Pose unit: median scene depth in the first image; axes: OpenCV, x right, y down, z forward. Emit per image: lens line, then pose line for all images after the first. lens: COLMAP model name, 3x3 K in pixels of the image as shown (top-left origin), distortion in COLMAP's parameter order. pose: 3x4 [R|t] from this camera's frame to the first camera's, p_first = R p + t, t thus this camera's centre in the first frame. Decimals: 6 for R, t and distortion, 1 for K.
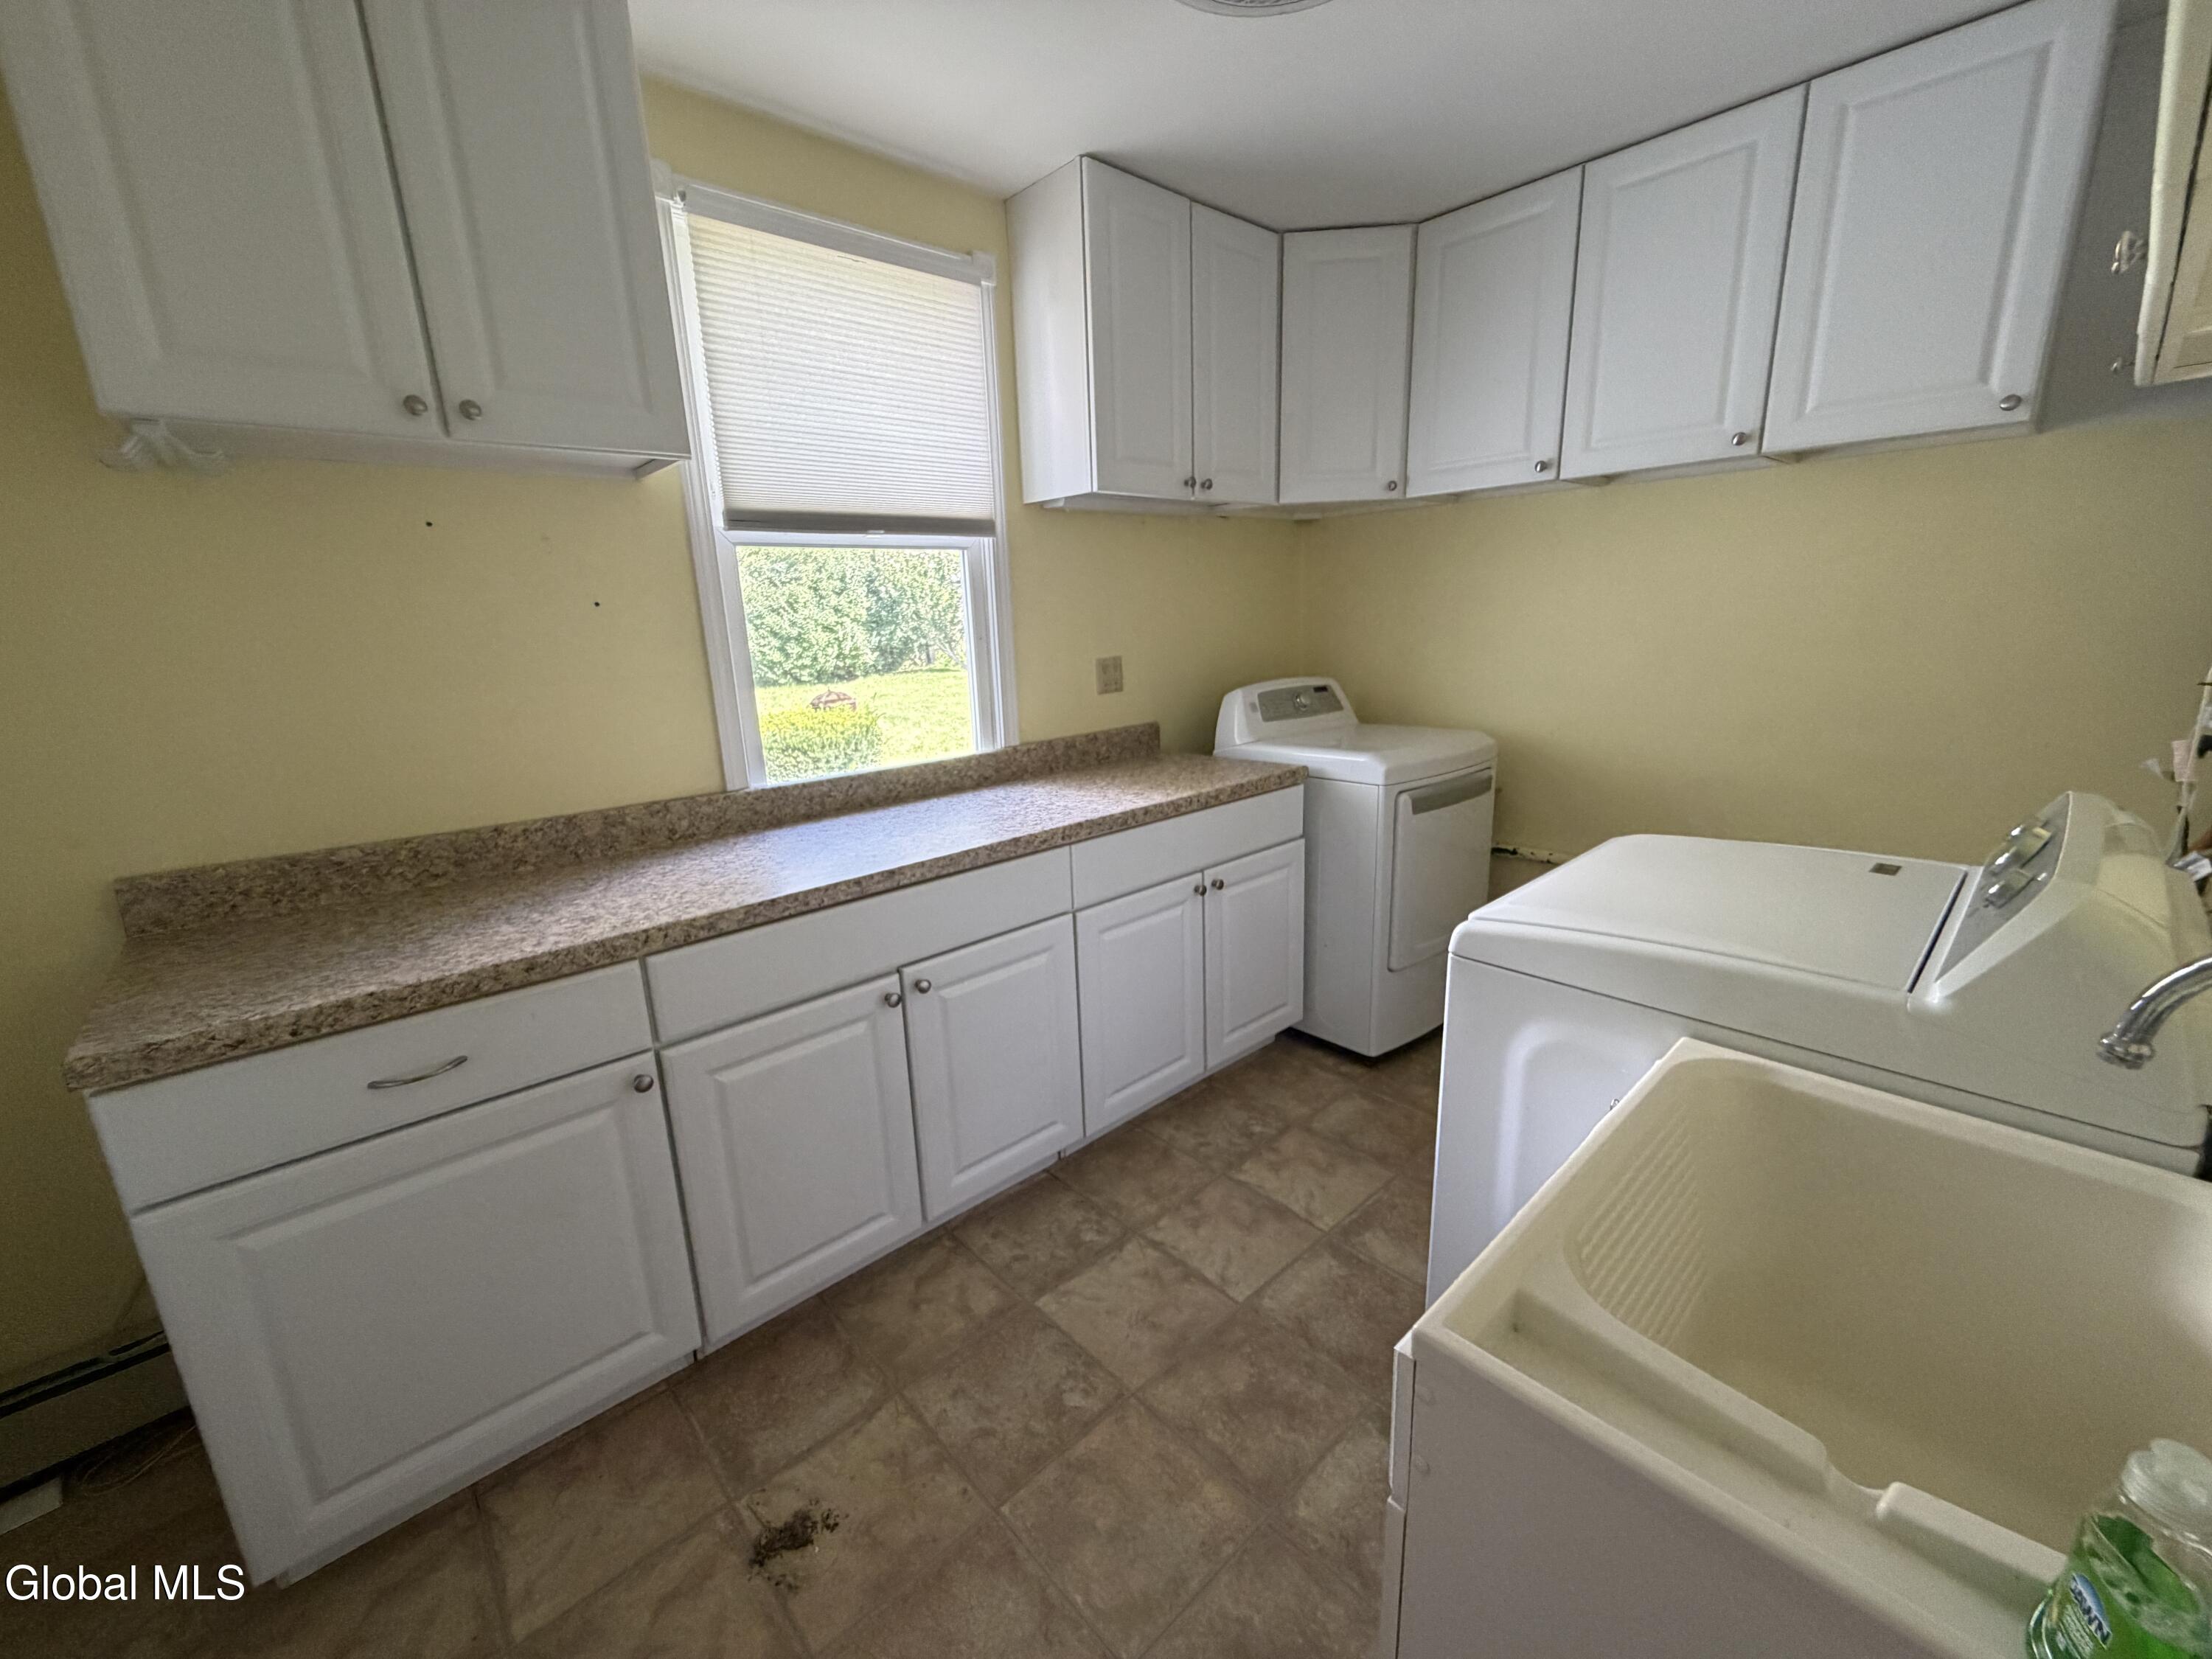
lens RADIAL K [[883.9, 0, 1101.1], [0, 883.9, 832.2], [0, 0, 1]] dist [0.000212, 0.000043]
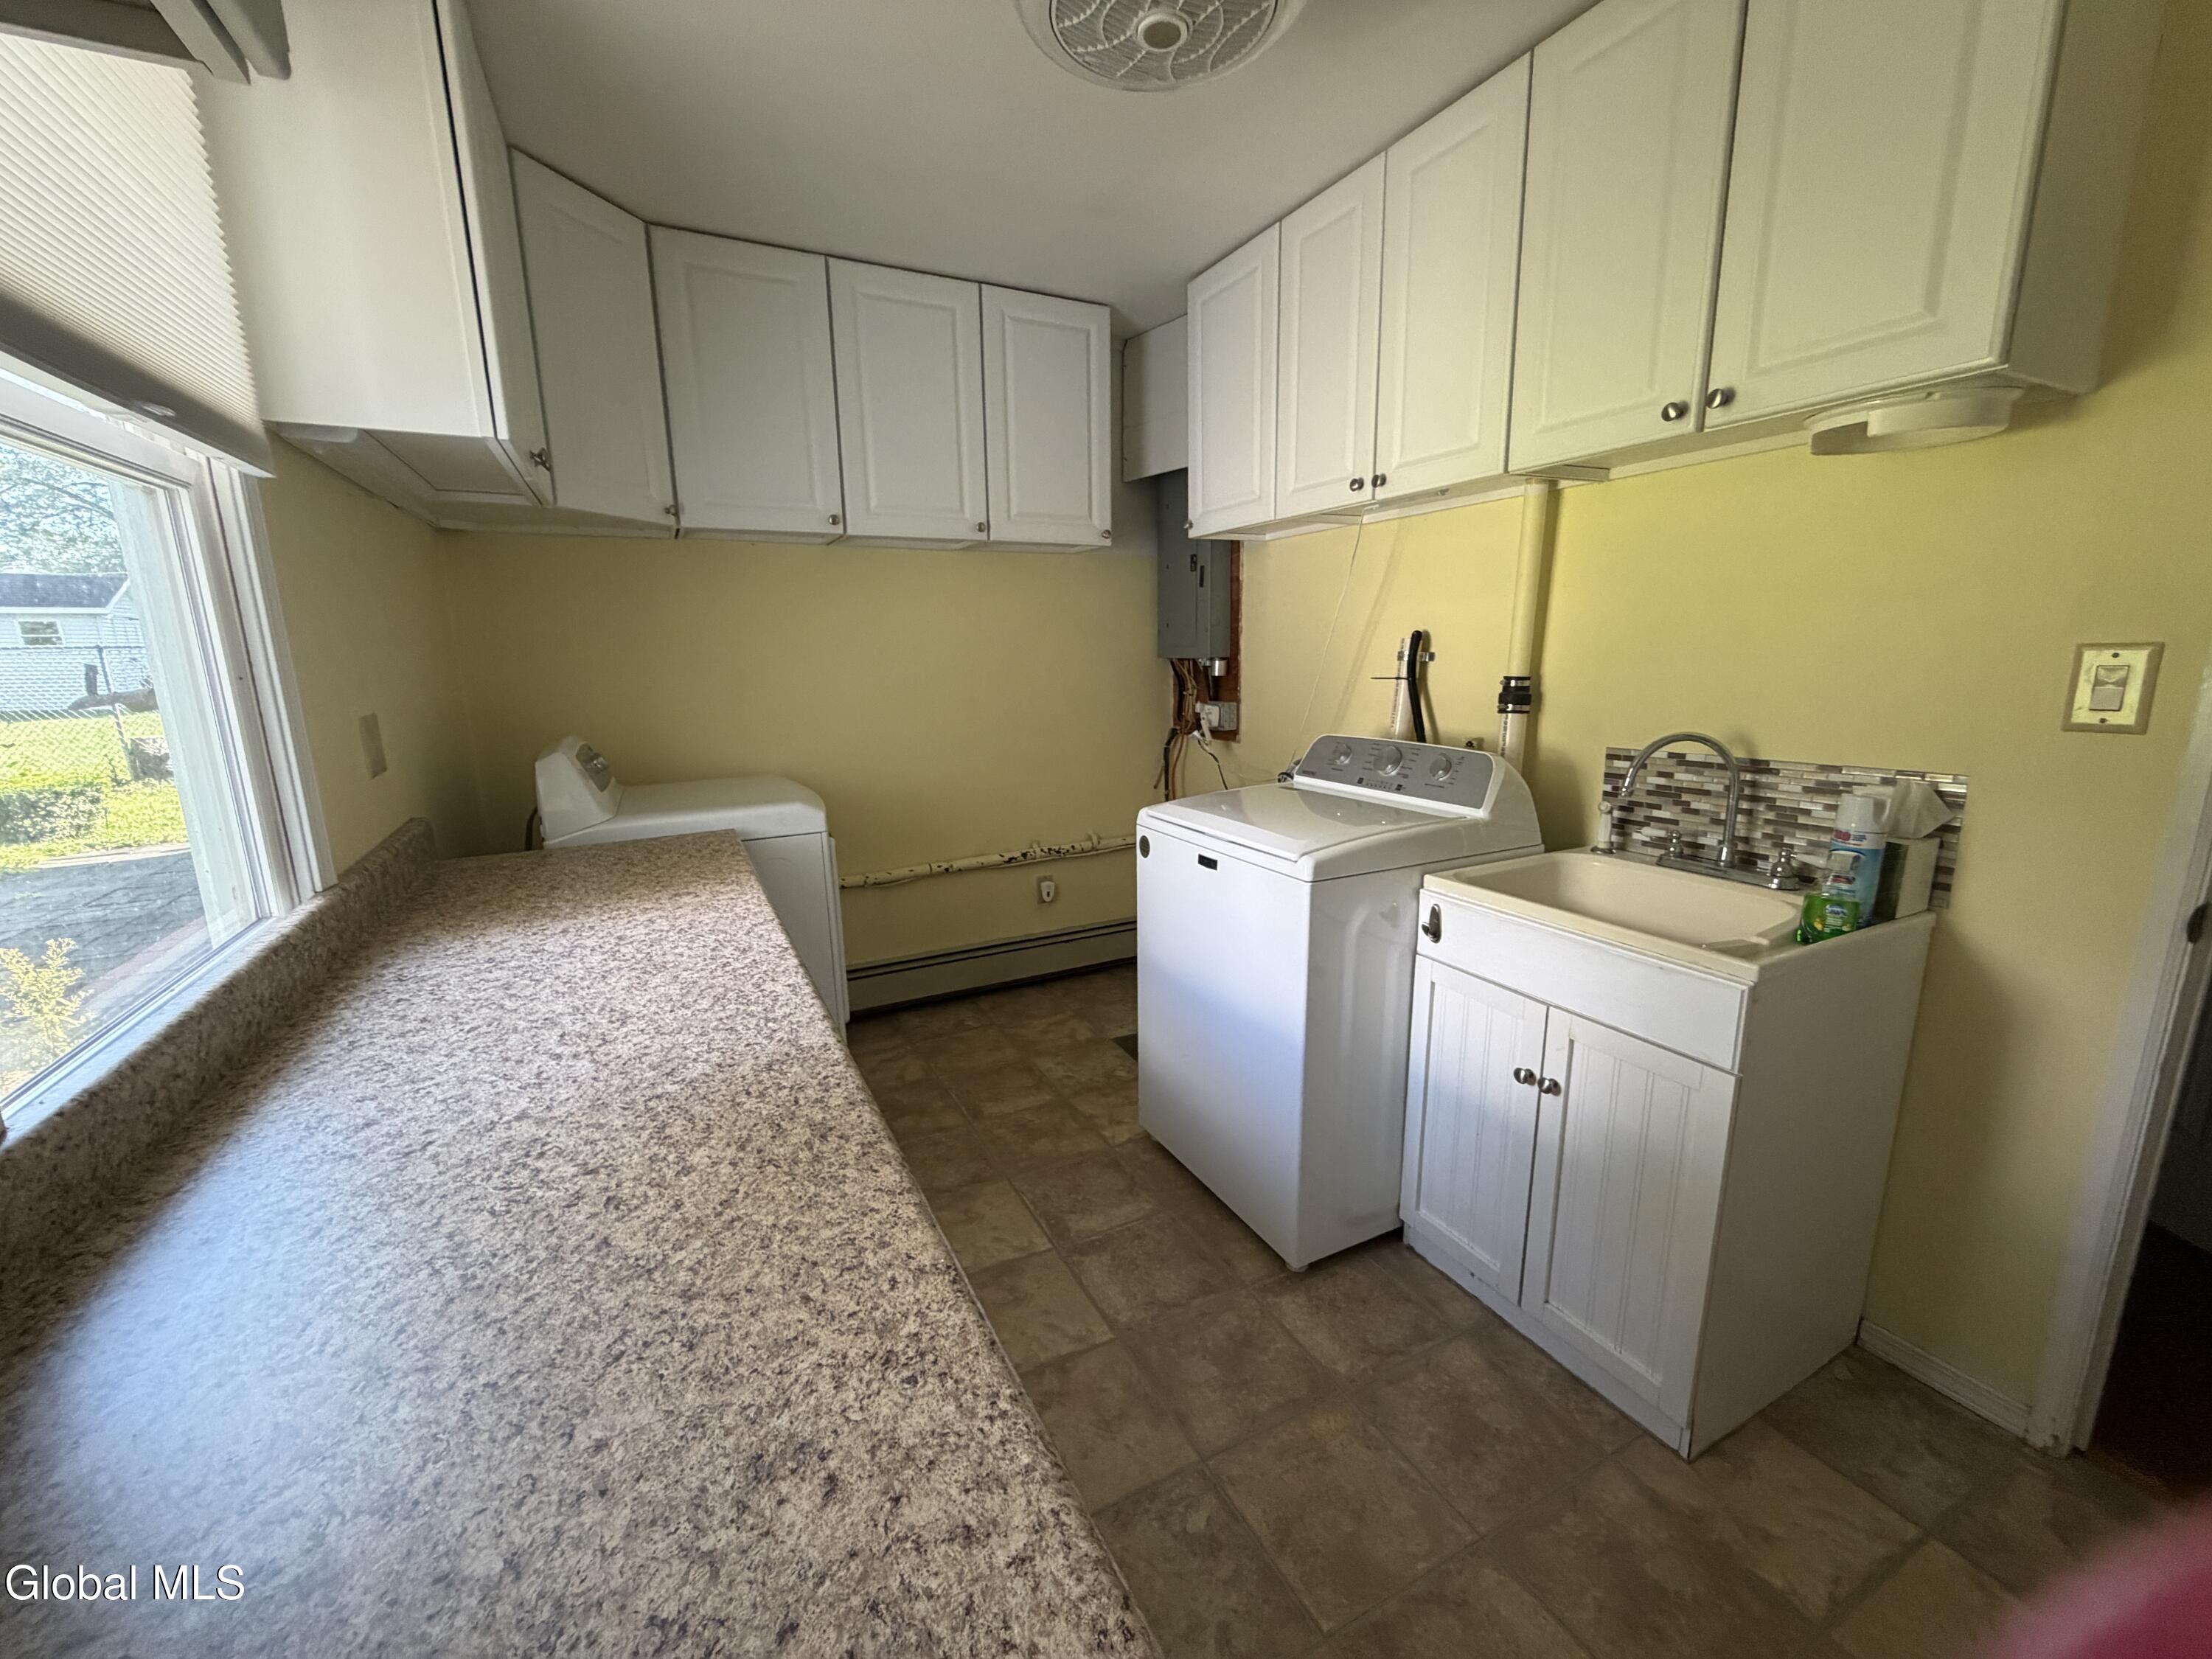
lens RADIAL K [[883.9, 0, 1100.9], [0, 883.9, 827.5], [0, 0, 1]] dist [0.000212, 0.000043]
pose [[0.265314, -0.162932, 0.950296, -0.650026], [0.237965, 0.966192, 0.099220, -0.105098], [-0.934335, 0.199813, 0.295116, 0.589620]]
